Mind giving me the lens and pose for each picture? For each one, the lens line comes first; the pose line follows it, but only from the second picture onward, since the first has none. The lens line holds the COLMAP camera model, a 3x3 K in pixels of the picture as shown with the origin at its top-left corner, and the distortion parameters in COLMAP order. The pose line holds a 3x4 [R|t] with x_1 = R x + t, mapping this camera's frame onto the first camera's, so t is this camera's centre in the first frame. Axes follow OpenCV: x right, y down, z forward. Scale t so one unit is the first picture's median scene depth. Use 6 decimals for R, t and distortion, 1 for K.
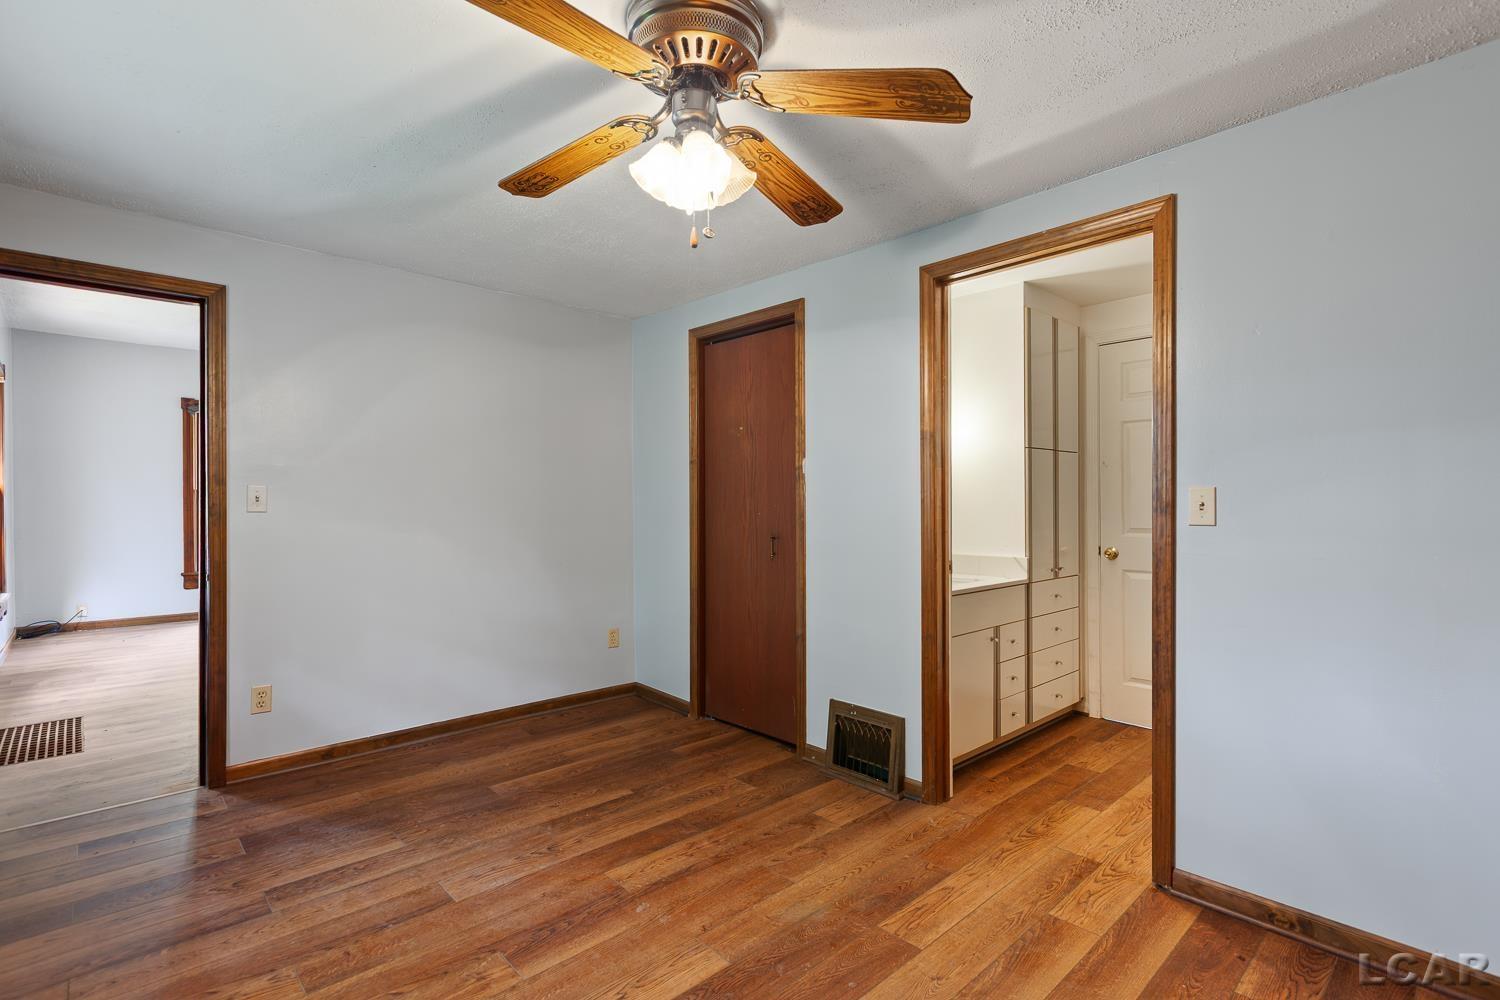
lens RADIAL K [[696.5, 0, 743.0], [0, 696.5, 502.0], [0, 0, 1]] dist [-0.005131, -0.001616]
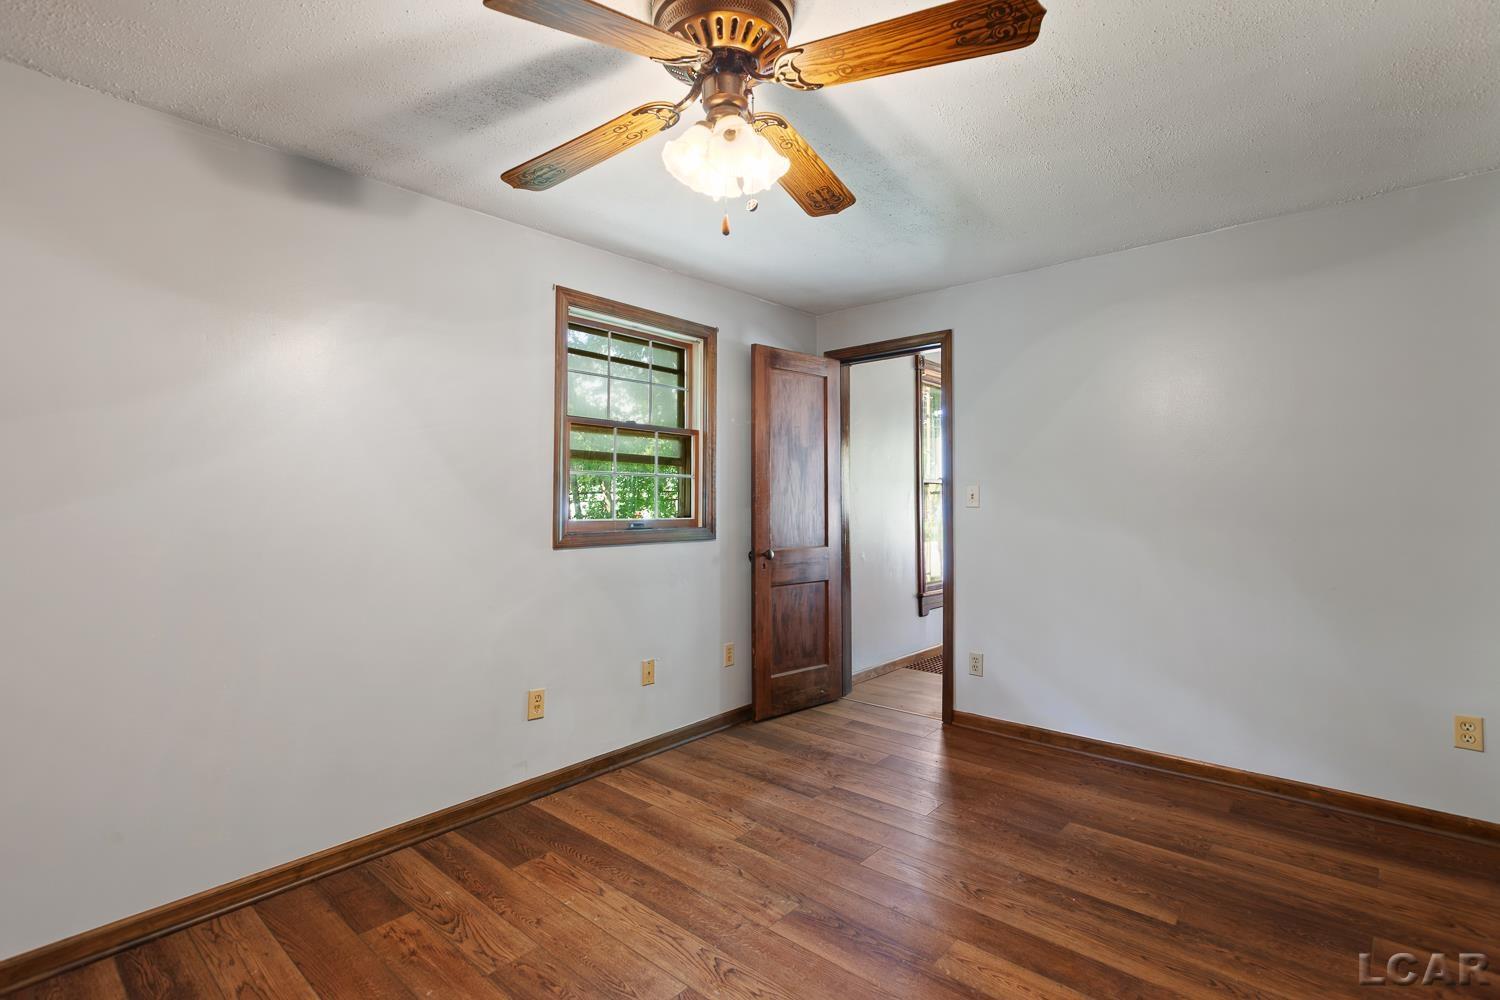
lens RADIAL K [[696.5, 0, 743.4], [0, 696.5, 496.3], [0, 0, 1]] dist [-0.005131, -0.001616]
pose [[0.102304, -0.001161, -0.994752, 0.478128], [-0.001607, 0.999998, -0.001333, 0.000542], [0.994752, 0.001735, 0.102302, 0.515954]]
